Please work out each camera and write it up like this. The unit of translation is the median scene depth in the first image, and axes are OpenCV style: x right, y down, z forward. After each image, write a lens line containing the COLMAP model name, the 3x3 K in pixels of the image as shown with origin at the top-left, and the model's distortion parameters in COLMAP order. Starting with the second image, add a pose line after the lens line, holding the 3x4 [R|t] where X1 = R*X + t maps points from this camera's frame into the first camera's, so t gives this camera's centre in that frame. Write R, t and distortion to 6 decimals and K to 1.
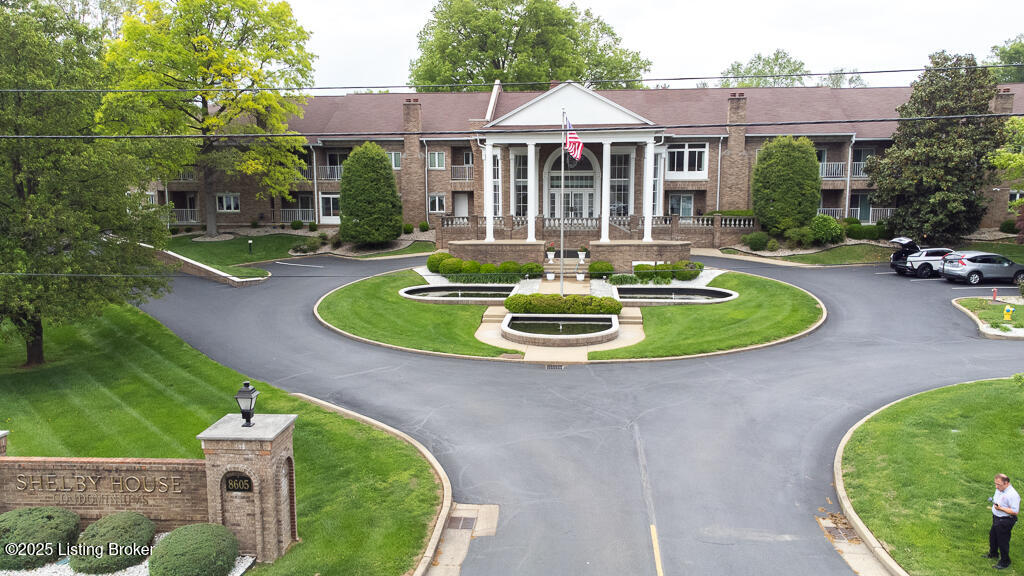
lens RADIAL K [[821.7, 0, 507.4], [0, 821.7, 287.5], [0, 0, 1]] dist [0.047392, -0.002563]
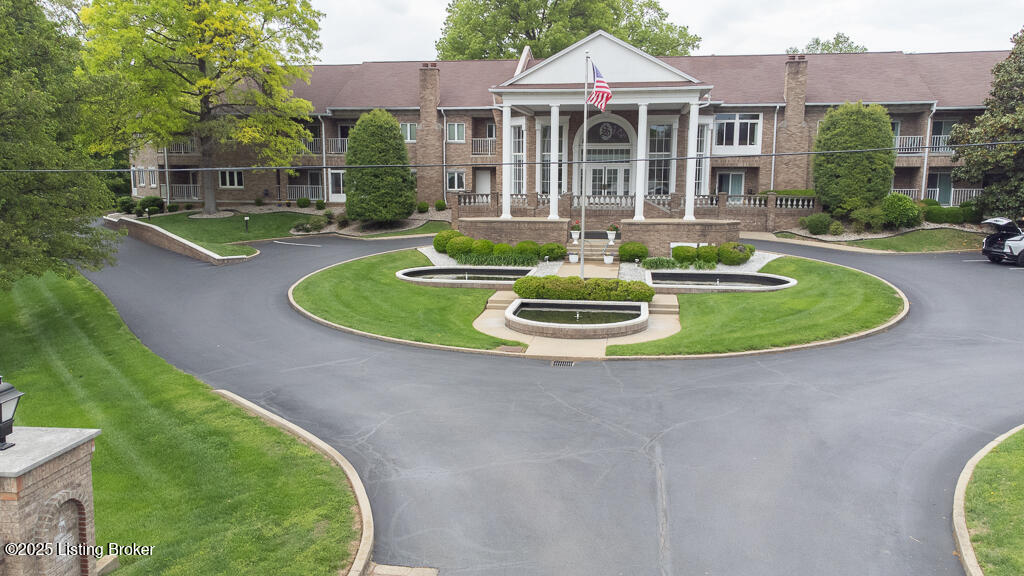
lens RADIAL K [[818.3, 0, 508.6], [0, 818.3, 288.1], [0, 0, 1]] dist [0.026386, 0.050289]
pose [[0.998342, 0.016307, -0.055199, 0.026456], [-0.016022, 0.999856, 0.005608, 0.011264], [0.055282, -0.004714, 0.998460, 0.115961]]
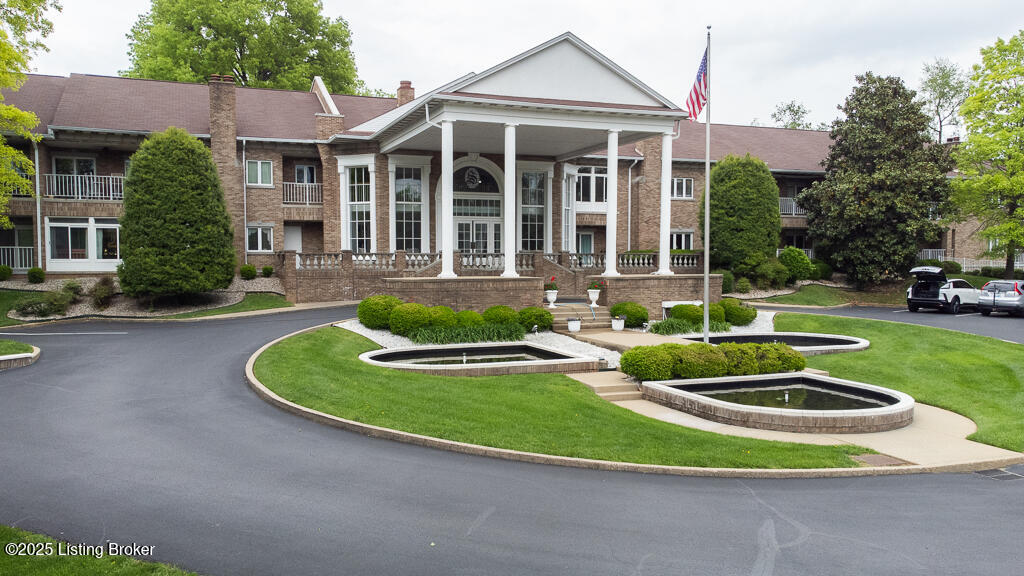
lens RADIAL K [[801.6, 0, 506.2], [0, 801.6, 287.5], [0, 0, 1]] dist [0.049335, 0.006872]
pose [[0.892864, -0.012266, 0.450159, -0.222133], [0.061553, 0.993571, -0.095013, 0.010020], [-0.446100, 0.112543, 0.887879, 0.388019]]
